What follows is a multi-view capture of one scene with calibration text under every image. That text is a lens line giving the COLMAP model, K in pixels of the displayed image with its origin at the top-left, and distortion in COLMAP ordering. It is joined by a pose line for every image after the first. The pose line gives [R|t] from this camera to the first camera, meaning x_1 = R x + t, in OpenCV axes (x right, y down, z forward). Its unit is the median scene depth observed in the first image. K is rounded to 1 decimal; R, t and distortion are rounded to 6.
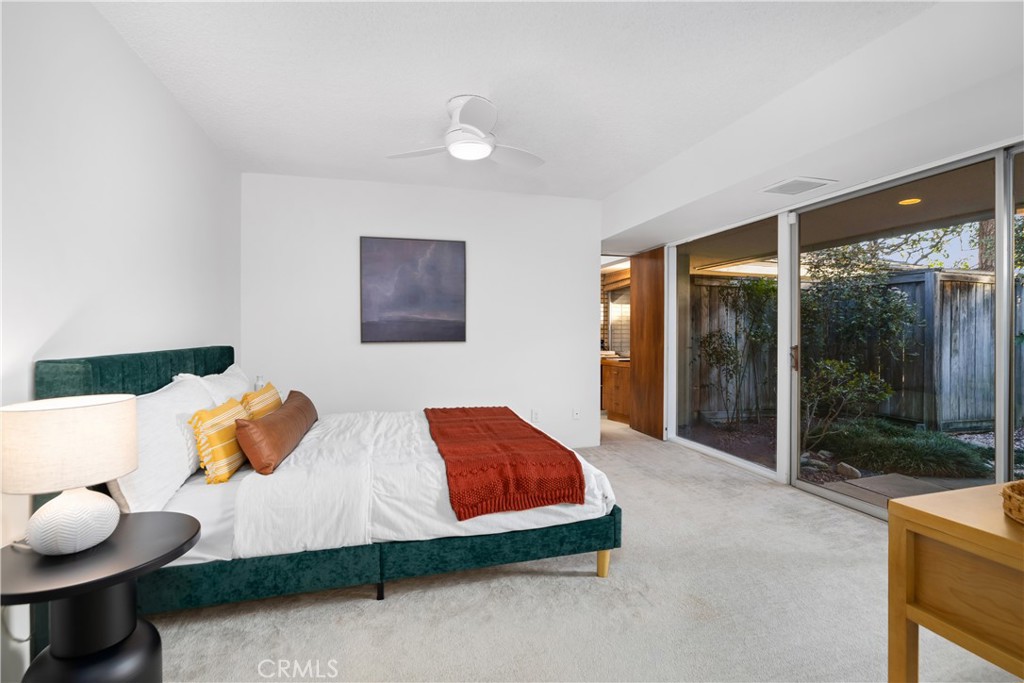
lens RADIAL K [[480.9, 0, 512.0], [0, 480.9, 341.5], [0, 0, 1]] dist [-0.019026, 0.000005]
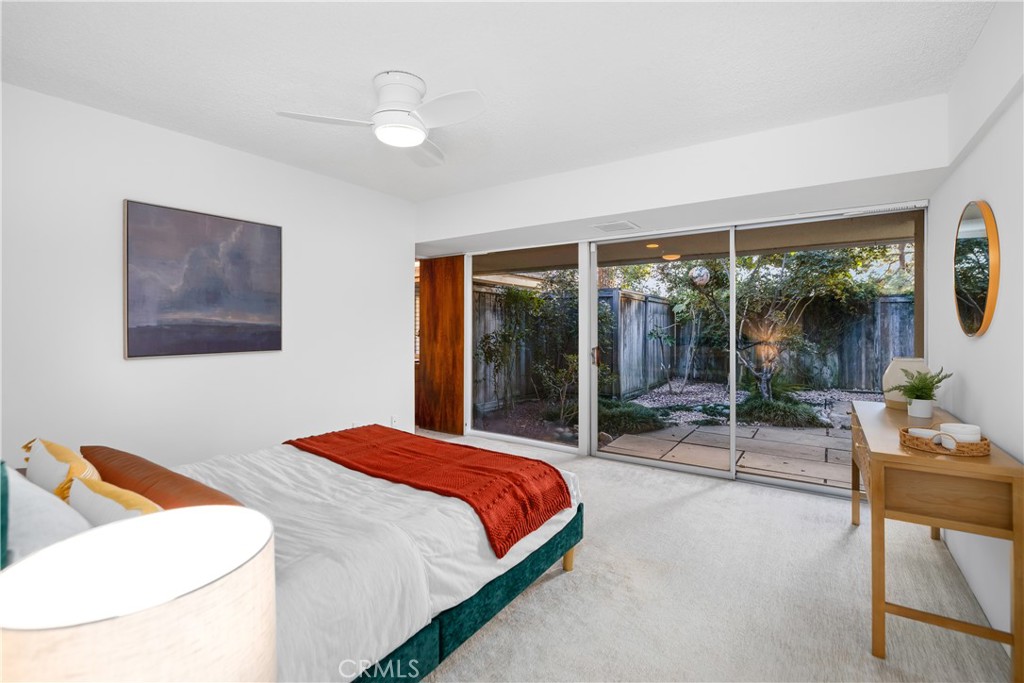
lens RADIAL K [[469.0, 0, 511.0], [0, 469.0, 332.8], [0, 0, 1]] dist [-0.015774, 0.000264]
pose [[0.758867, -0.008710, 0.651188, -0.378759], [0.011075, 0.999939, 0.000469, -0.030562], [-0.651152, 0.006856, 0.758916, 0.177168]]
